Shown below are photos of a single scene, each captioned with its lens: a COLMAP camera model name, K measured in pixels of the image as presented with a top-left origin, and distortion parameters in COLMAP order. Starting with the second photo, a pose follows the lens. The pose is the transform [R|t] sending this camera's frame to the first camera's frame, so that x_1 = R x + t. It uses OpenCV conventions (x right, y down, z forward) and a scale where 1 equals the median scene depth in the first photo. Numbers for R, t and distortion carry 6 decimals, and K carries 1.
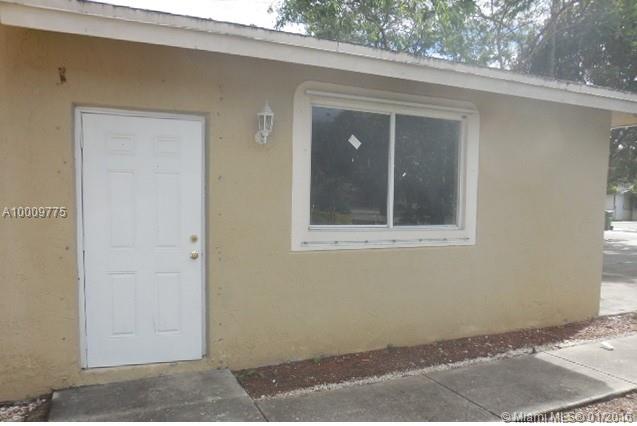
lens RADIAL K [[509.9, 0, 319.3], [0, 509.9, 245.0], [0, 0, 1]] dist [-0.039023, 0.004195]
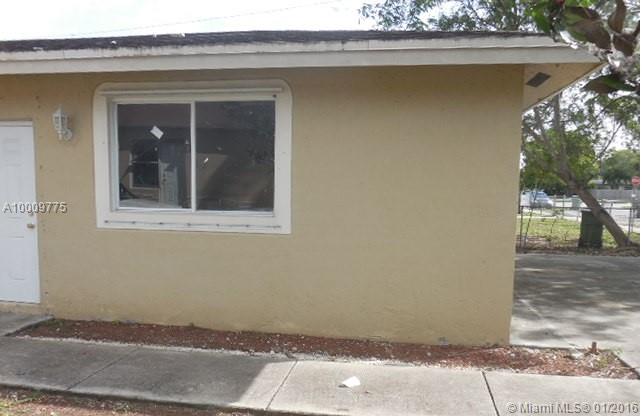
lens RADIAL K [[502.7, 0, 321.5], [0, 502.7, 244.5], [0, 0, 1]] dist [-0.065408, 0.065012]
pose [[0.815058, 0.062911, -0.575954, 1.018978], [-0.059044, 0.997931, 0.025447, -0.009258], [0.576364, 0.013266, 0.817086, 0.338815]]
